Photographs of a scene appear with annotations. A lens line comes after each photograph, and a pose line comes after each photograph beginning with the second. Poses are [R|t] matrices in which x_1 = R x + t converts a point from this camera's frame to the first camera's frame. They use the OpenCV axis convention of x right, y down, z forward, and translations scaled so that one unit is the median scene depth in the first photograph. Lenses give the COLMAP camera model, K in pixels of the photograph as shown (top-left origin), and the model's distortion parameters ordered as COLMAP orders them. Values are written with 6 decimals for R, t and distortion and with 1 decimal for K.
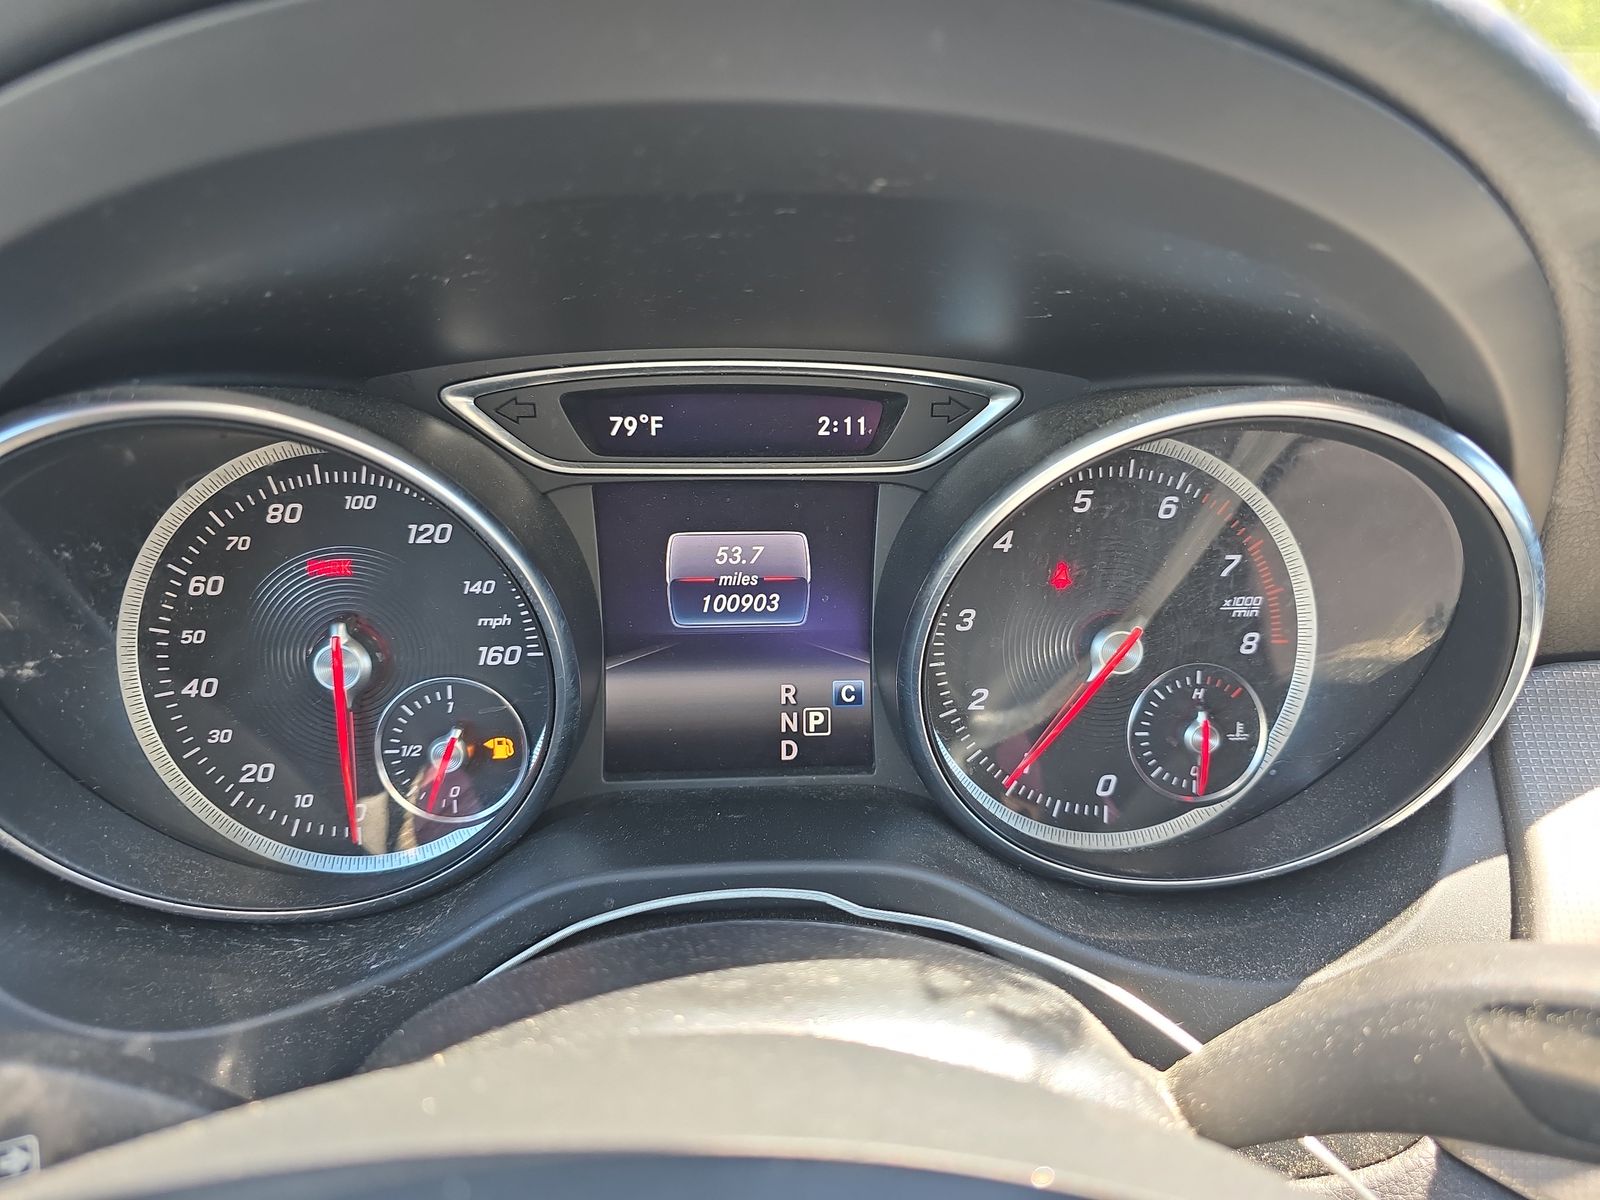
lens RADIAL K [[1062.0, 0, 796.2], [0, 1062.0, 598.1], [0, 0, 1]] dist [0.001936, -0.011451]
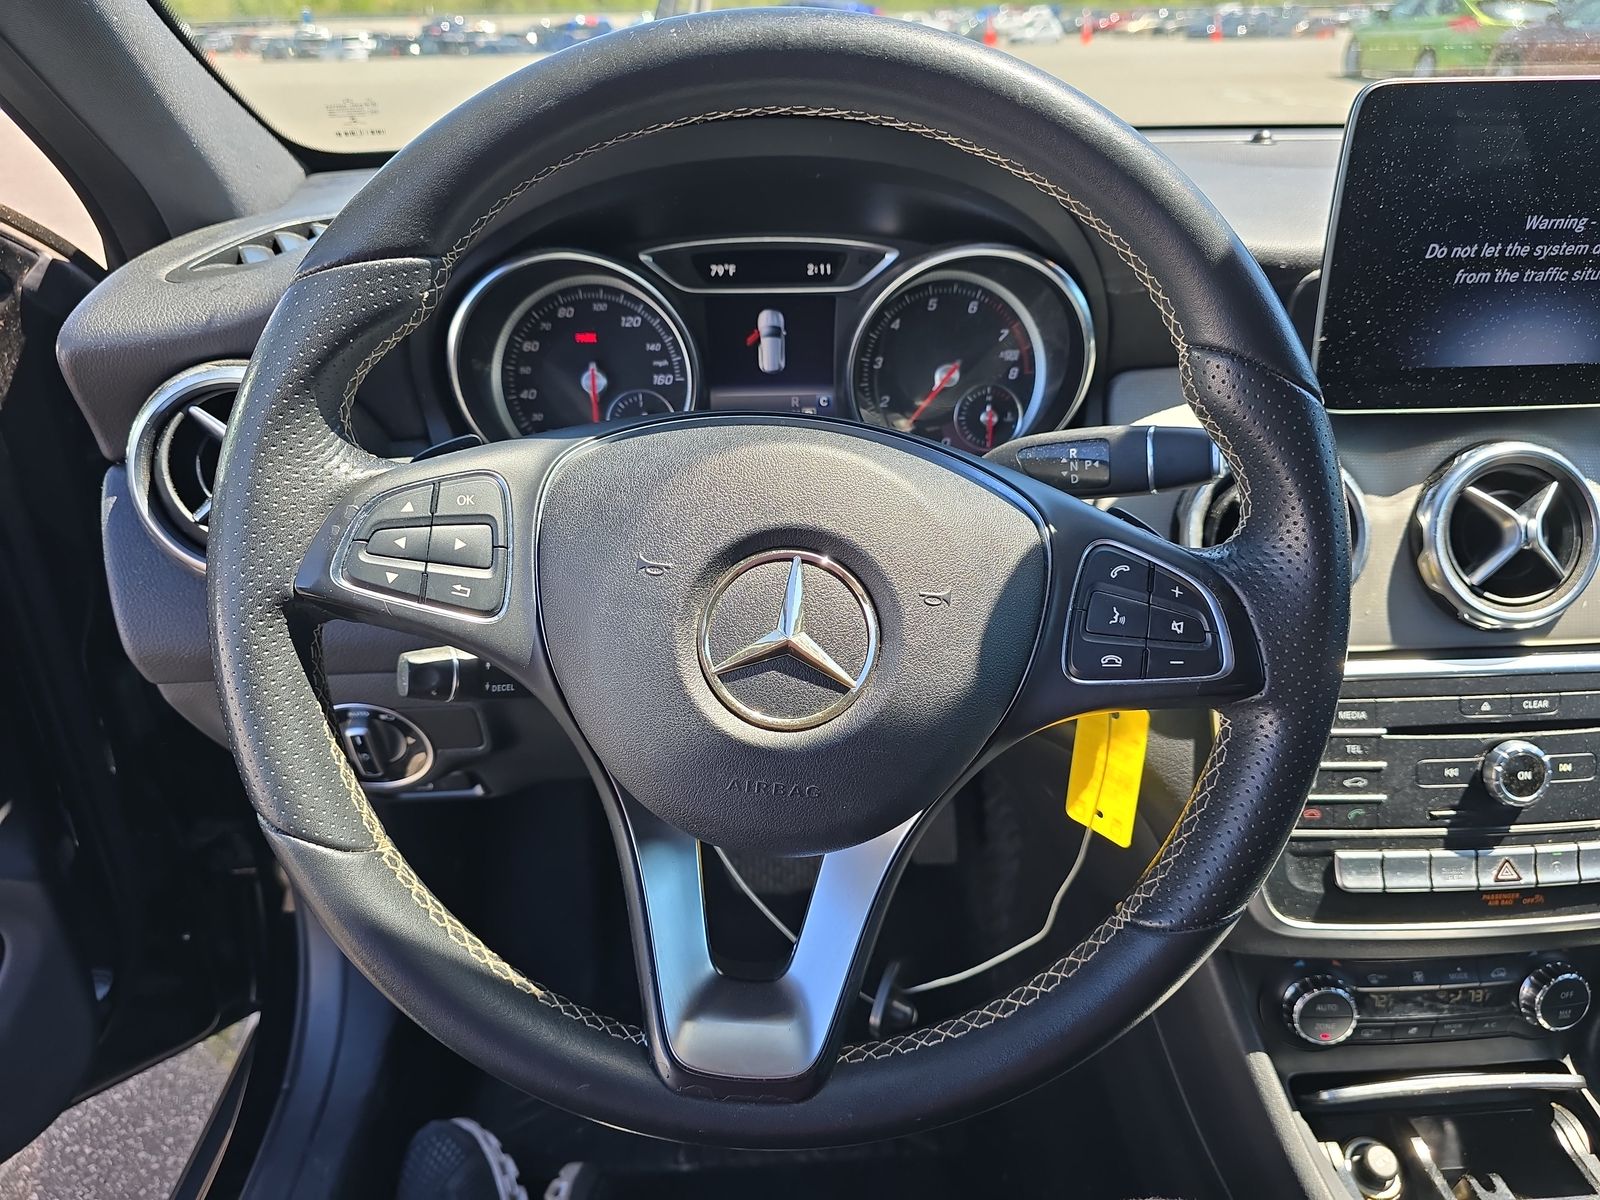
lens RADIAL K [[1062.0, 0, 804.4], [0, 1062.0, 605.5], [0, 0, 1]] dist [0.001936, -0.011451]
pose [[0.999829, -0.003850, -0.018072, 0.048828], [0.005993, 0.992752, 0.120030, 0.256897], [0.017479, -0.120118, 0.992606, -1.223499]]
